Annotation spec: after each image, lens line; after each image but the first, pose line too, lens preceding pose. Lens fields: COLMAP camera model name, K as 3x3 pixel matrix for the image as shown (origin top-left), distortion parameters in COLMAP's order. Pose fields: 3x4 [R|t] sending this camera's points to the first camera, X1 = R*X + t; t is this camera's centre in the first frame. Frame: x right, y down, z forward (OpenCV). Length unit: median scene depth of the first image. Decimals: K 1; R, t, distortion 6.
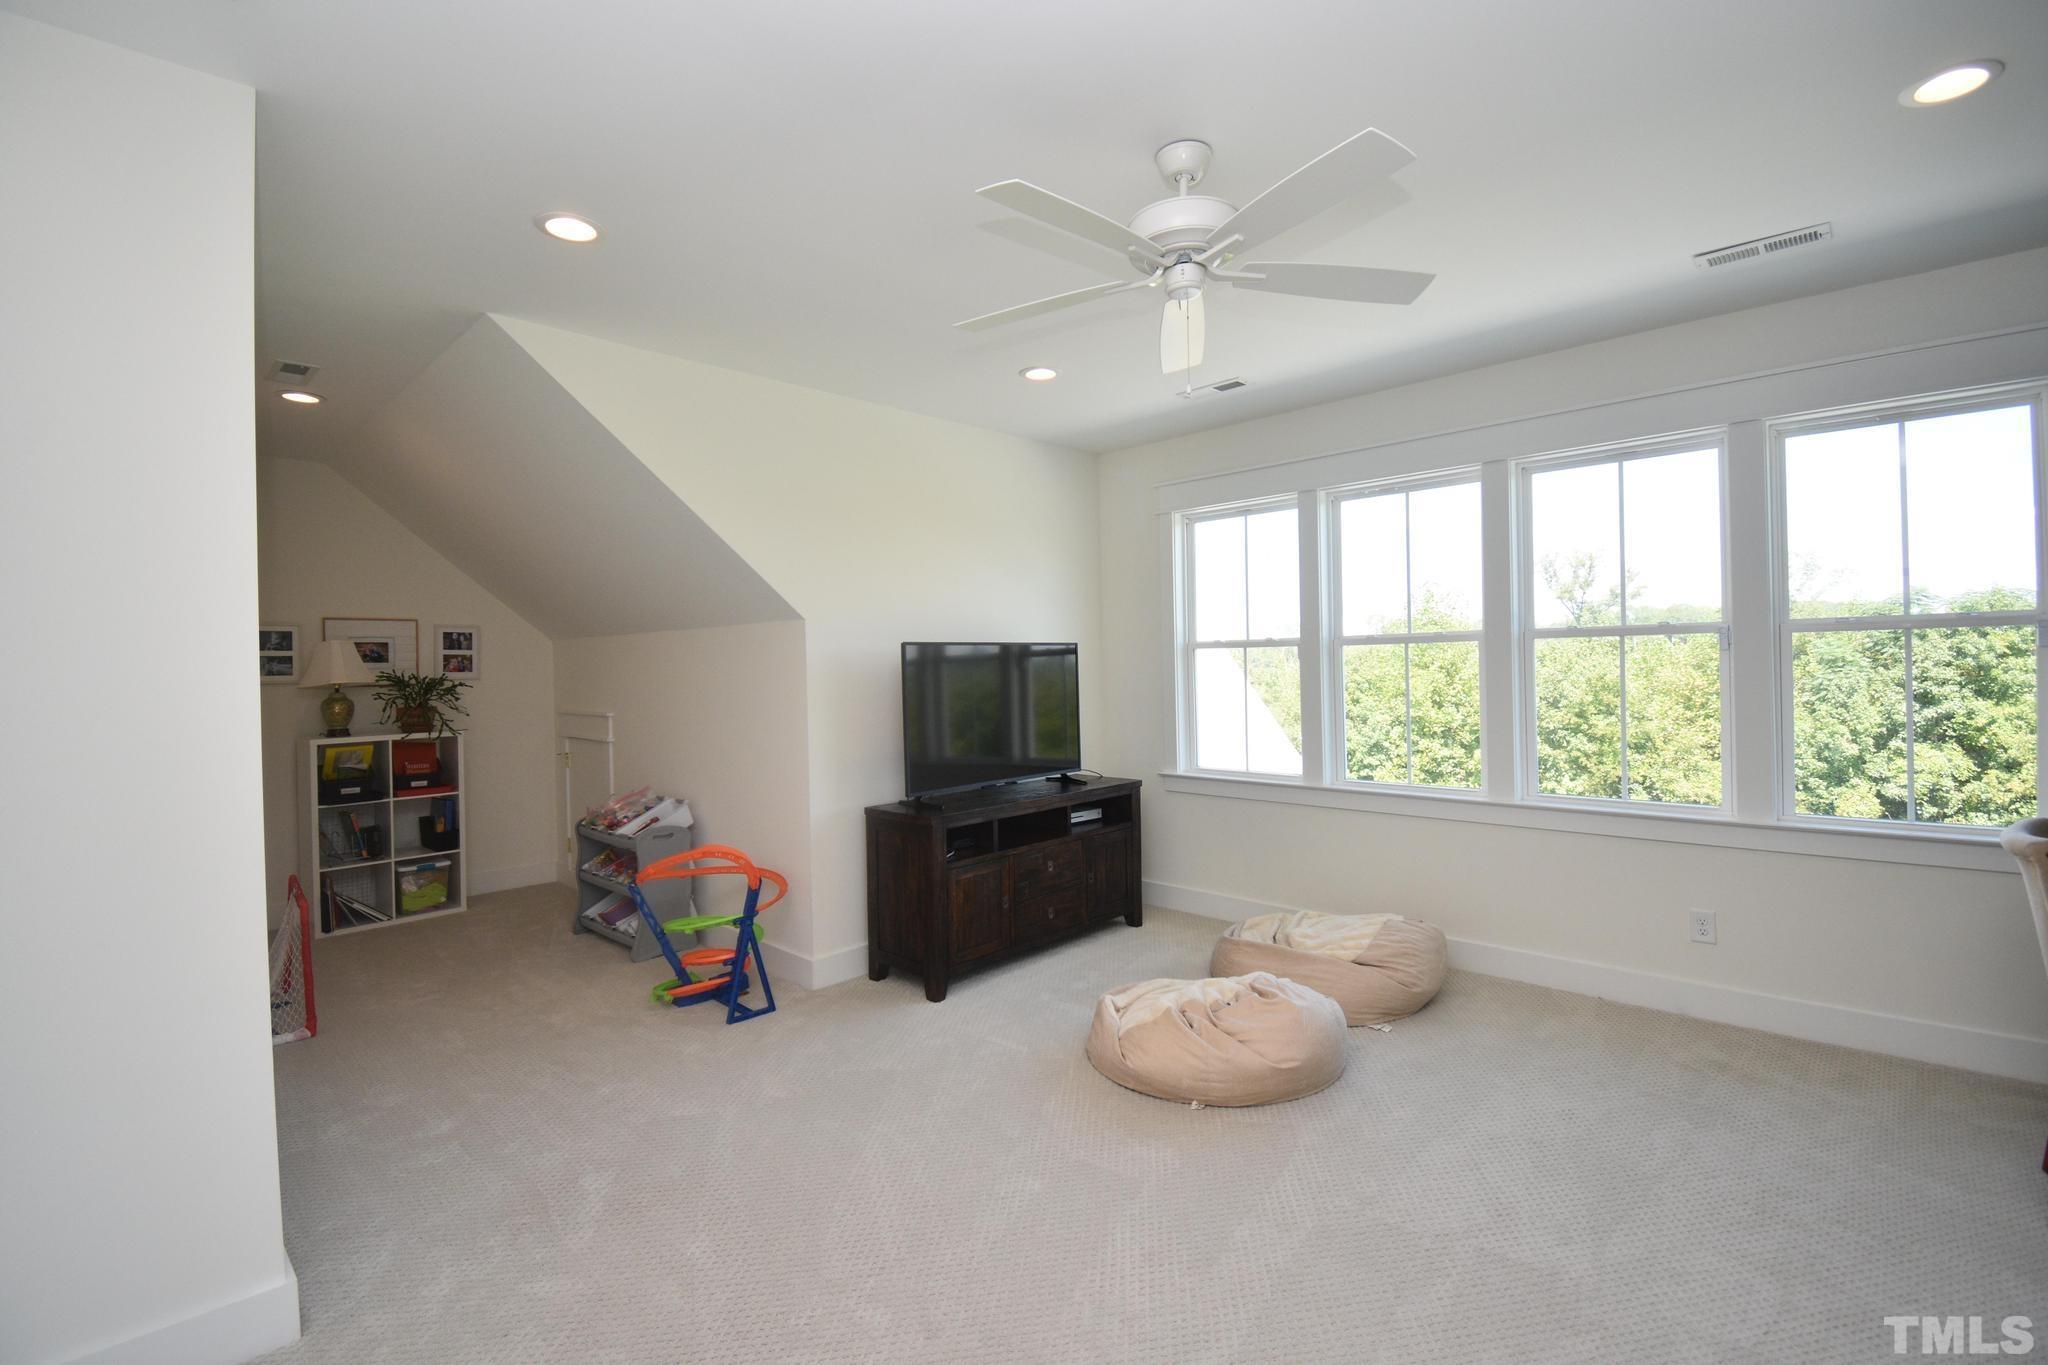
lens RADIAL K [[909.9, 0, 1024.5], [0, 909.9, 677.3], [0, 0, 1]] dist [-0.027993, -0.000479]
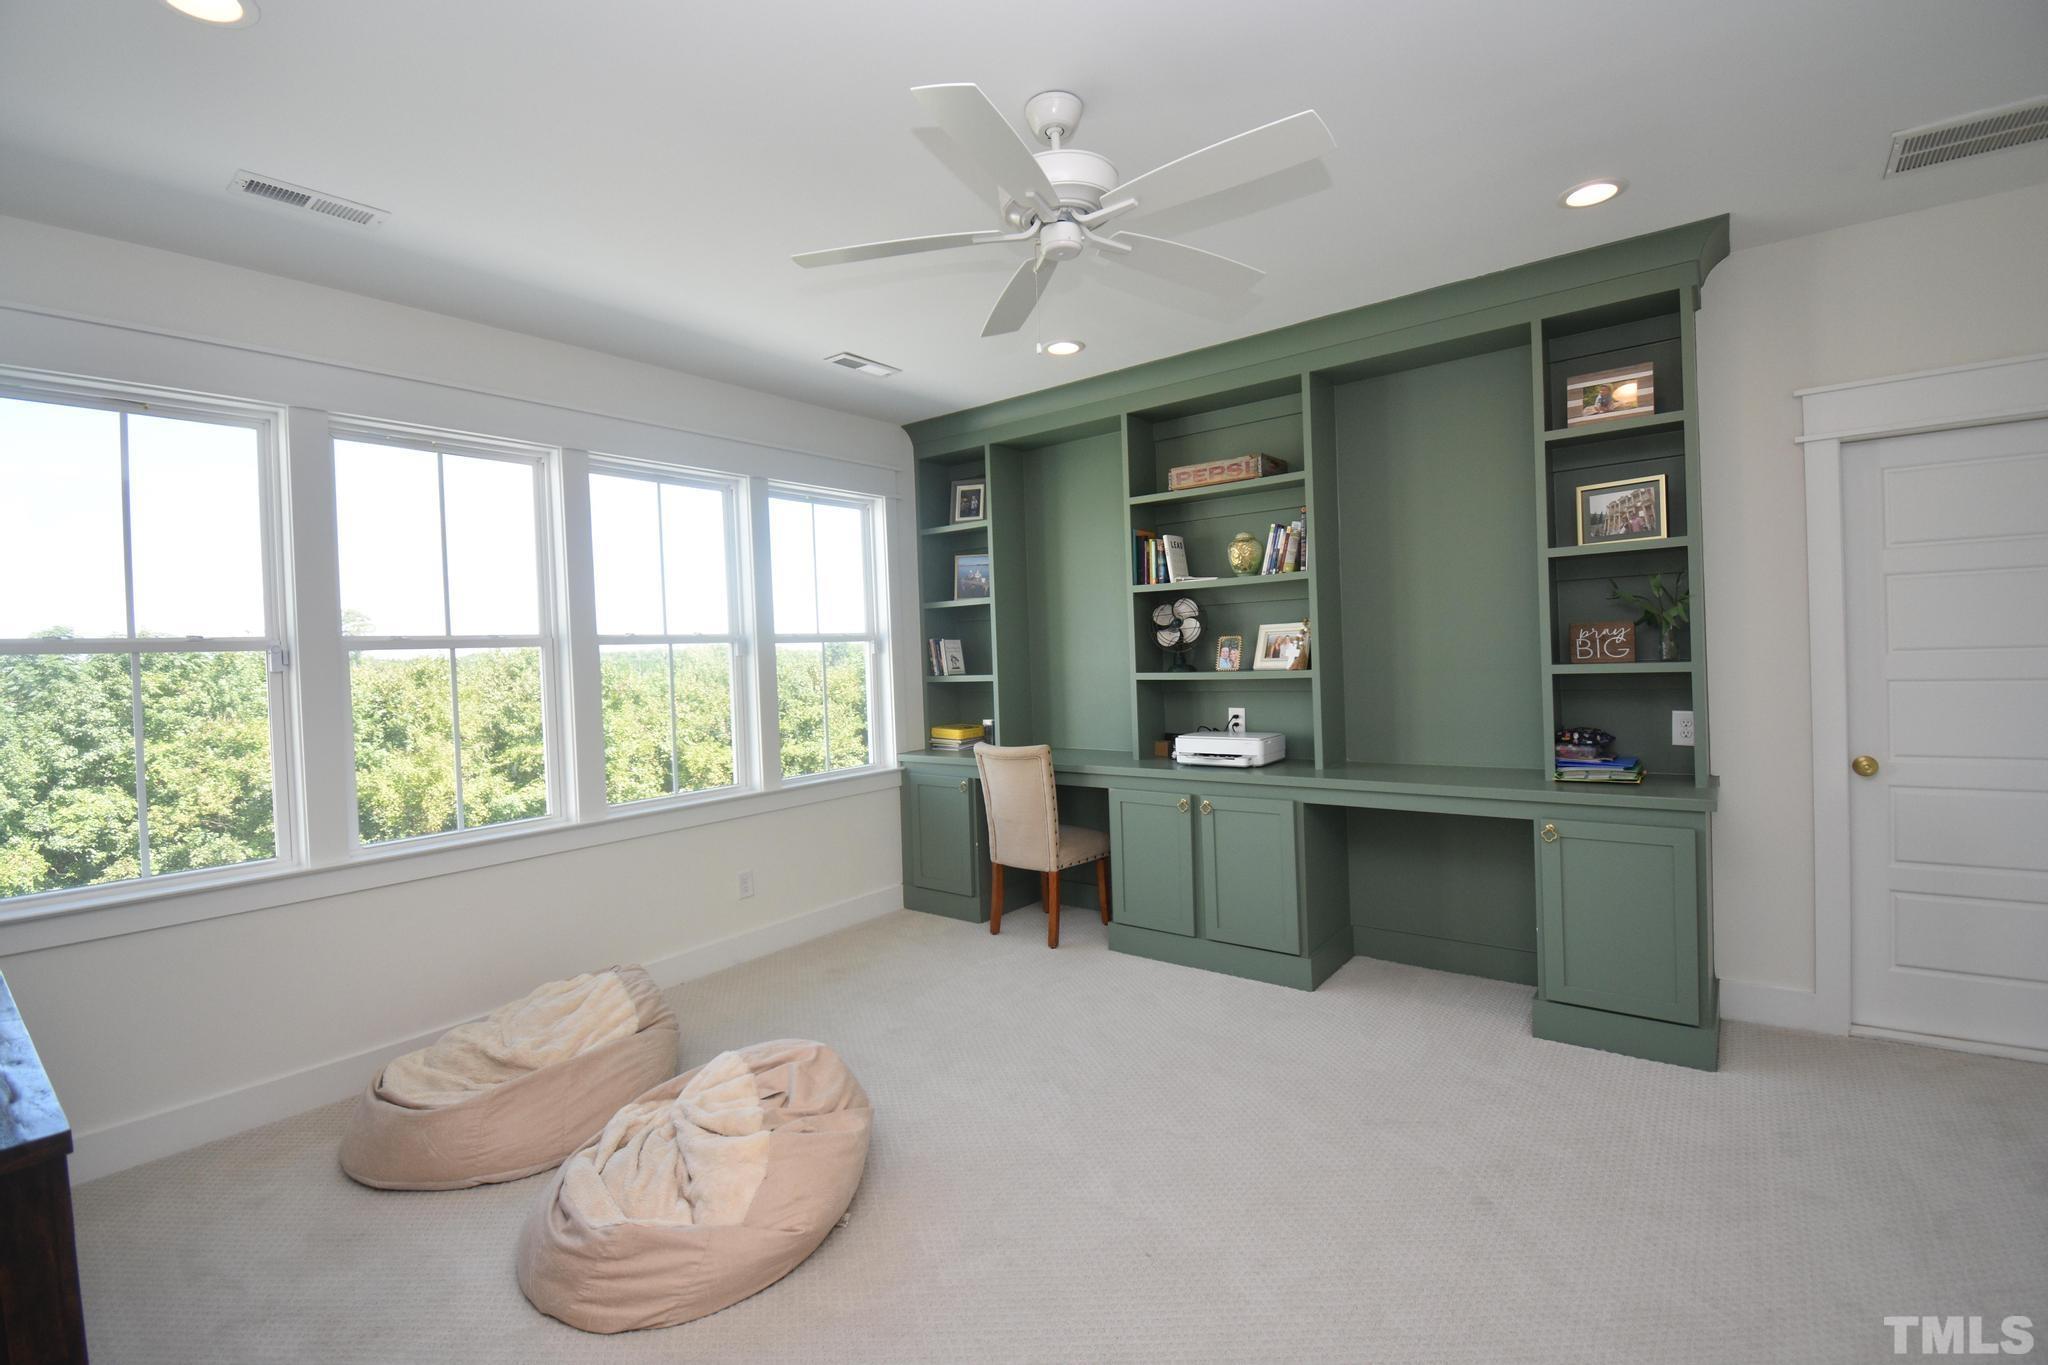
lens RADIAL K [[909.9, 0, 1024.5], [0, 909.9, 677.3], [0, 0, 1]] dist [-0.027993, -0.000479]
pose [[-0.117229, 0.002302, 0.993102, -0.059130], [0.049645, 0.998761, 0.003545, 0.000961], [-0.991863, 0.049718, -0.117198, 0.088675]]
